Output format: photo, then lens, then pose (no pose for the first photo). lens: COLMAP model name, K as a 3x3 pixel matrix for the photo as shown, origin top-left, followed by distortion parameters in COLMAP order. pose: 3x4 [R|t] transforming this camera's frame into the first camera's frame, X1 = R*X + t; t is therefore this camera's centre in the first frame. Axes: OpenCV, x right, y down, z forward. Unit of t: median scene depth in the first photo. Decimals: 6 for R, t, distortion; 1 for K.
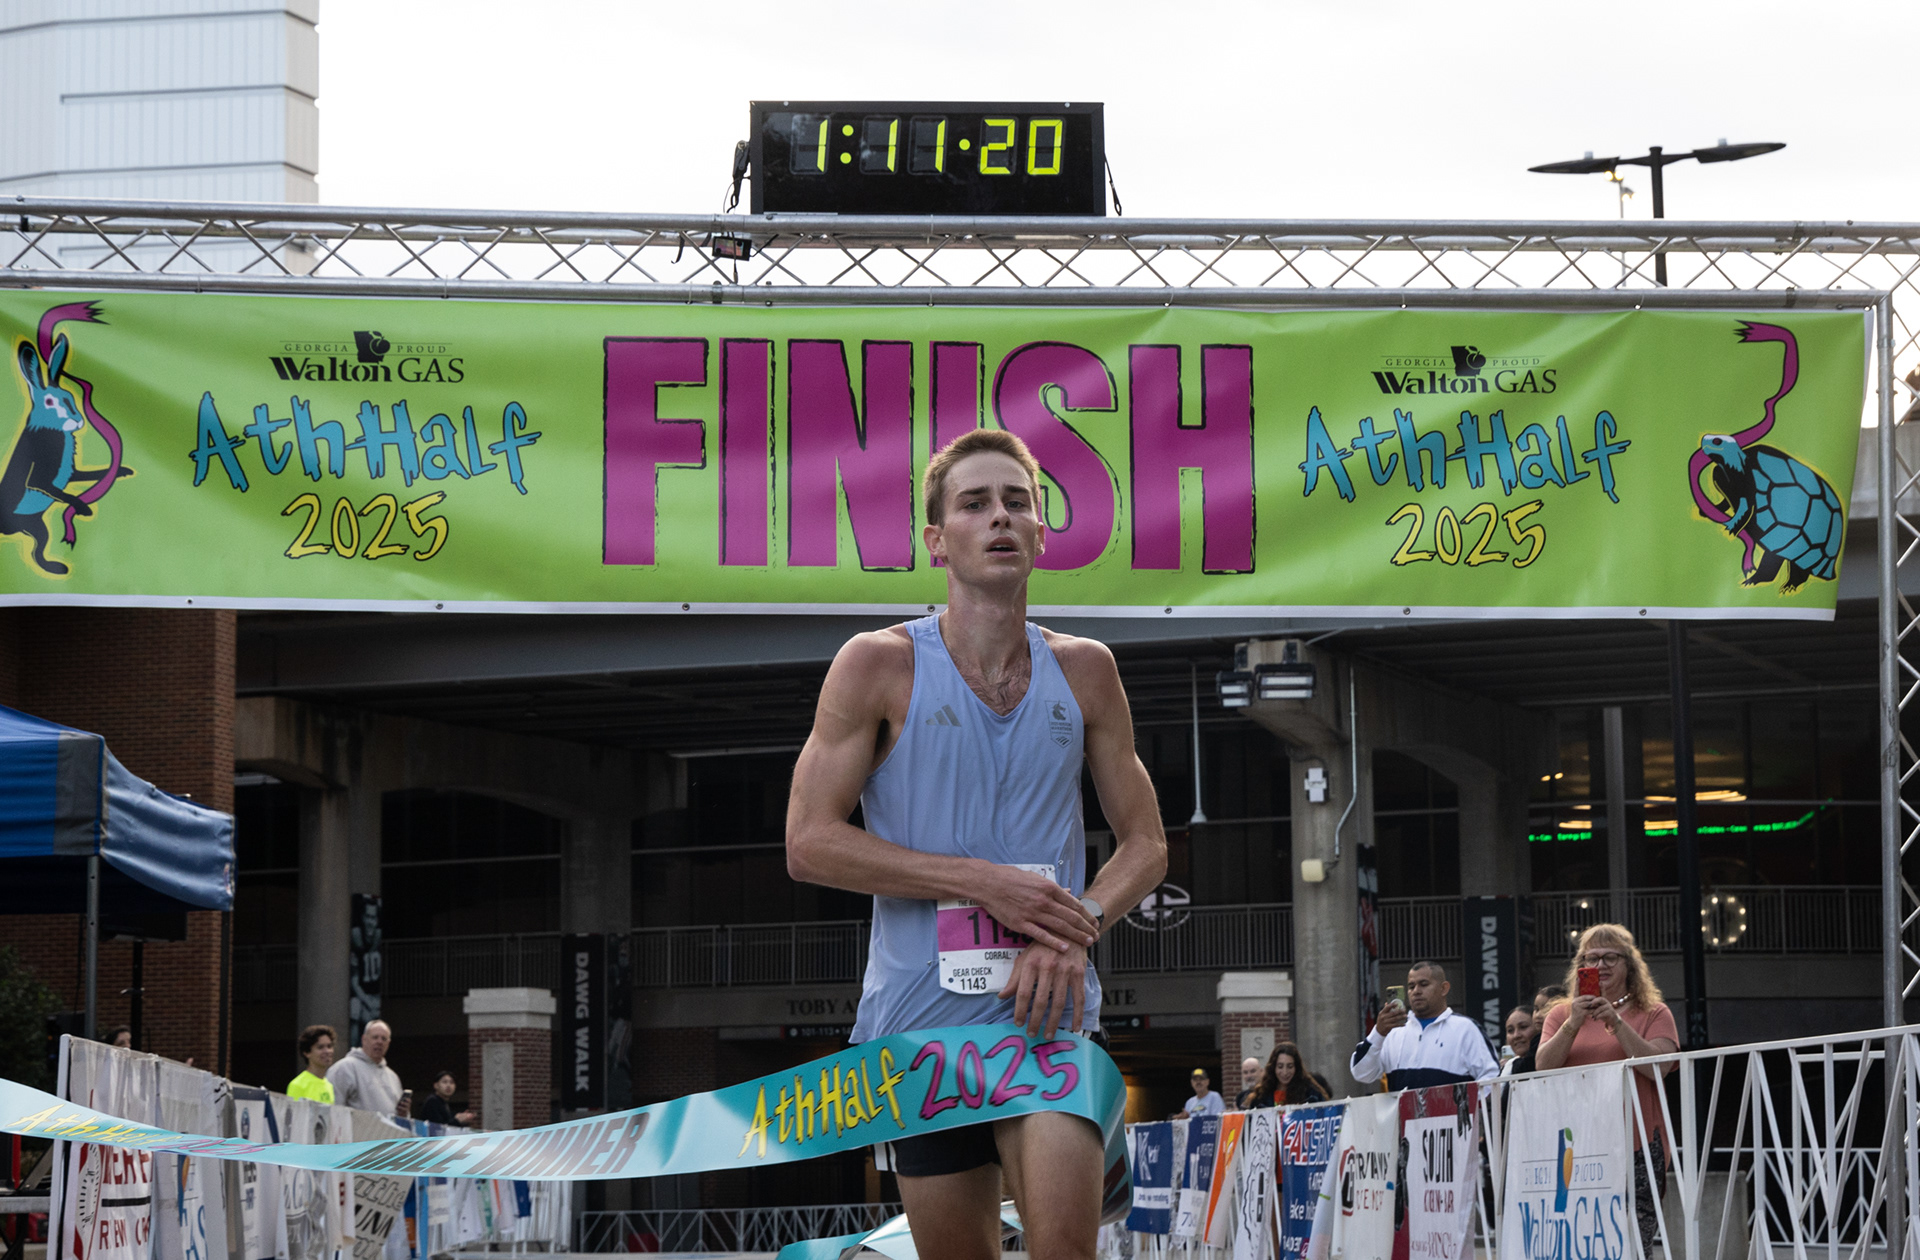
lens RADIAL K [[3587.4, 0, 960.0], [0, 3587.4, 630.0], [0, 0, 1]] dist [0.093671, -0.421058]
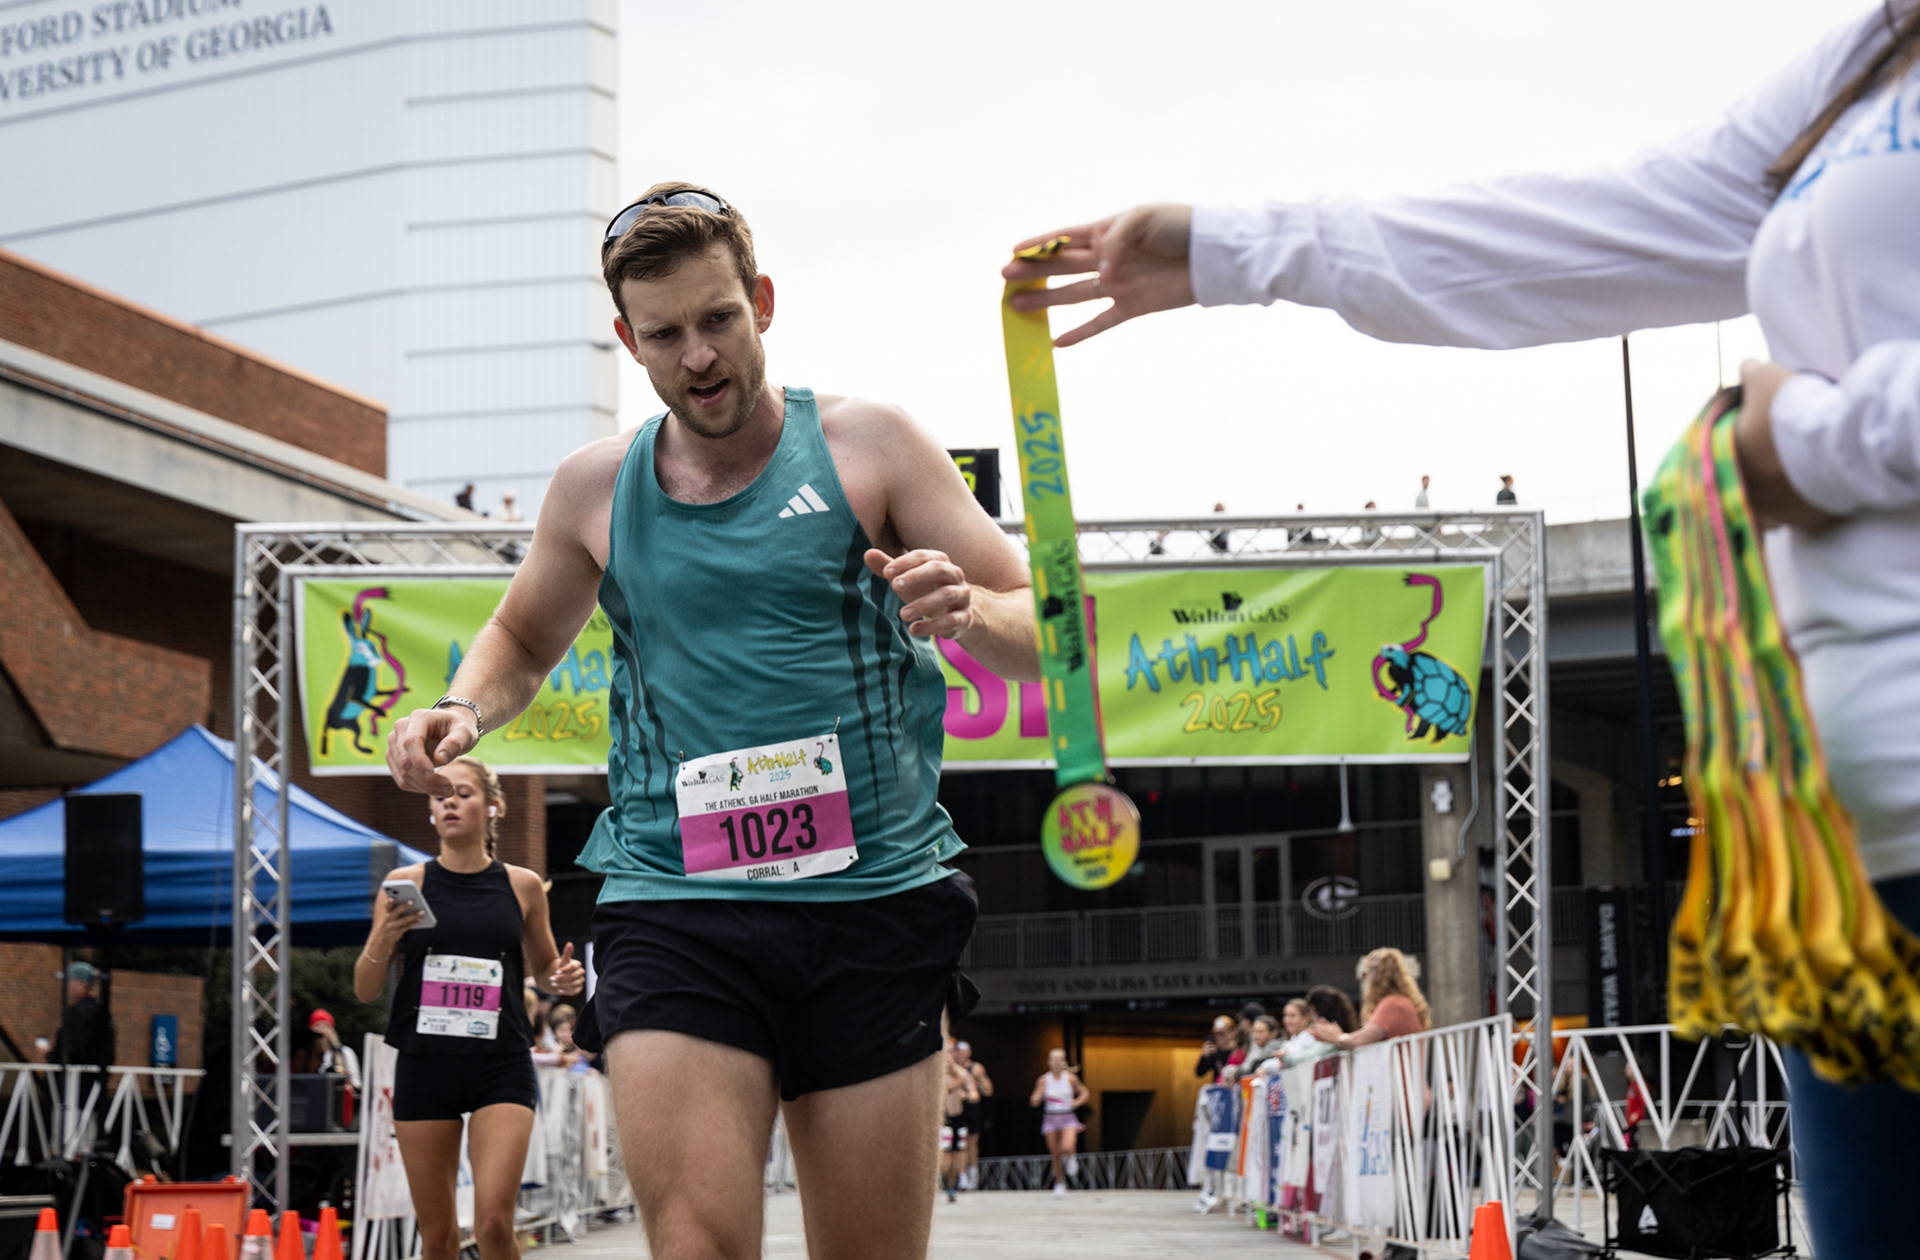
lens RADIAL K [[3587.4, 0, 960.0], [0, 3587.4, 630.0], [0, 0, 1]] dist [0.093671, -0.421058]
pose [[0.995126, -0.019414, -0.096681, 0.175009], [0.020343, 0.999756, 0.008631, -0.078620], [0.096490, -0.010556, 0.995278, -0.596393]]
